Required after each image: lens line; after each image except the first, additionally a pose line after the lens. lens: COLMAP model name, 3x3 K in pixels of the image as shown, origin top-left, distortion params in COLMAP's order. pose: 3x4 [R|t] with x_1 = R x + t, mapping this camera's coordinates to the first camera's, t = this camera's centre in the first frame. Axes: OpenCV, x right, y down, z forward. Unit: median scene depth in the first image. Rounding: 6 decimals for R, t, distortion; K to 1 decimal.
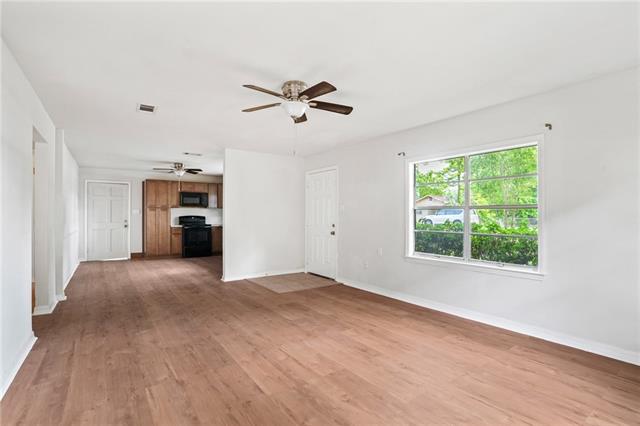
lens RADIAL K [[295.9, 0, 318.0], [0, 295.9, 216.3], [0, 0, 1]] dist [-0.001500, 0.000548]
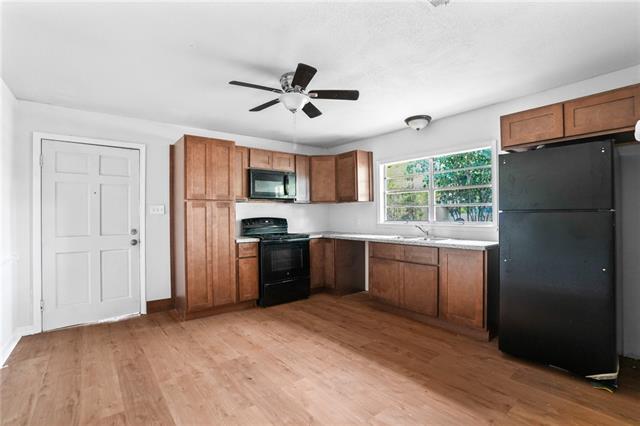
lens RADIAL K [[285.3, 0, 320.0], [0, 285.3, 213.0], [0, 0, 1]] dist [0.001300, 0.000504]
pose [[0.997621, -0.008207, 0.068450, -0.218635], [0.008659, 0.999943, -0.006321, -0.003550], [-0.068394, 0.006899, 0.997635, 0.300683]]
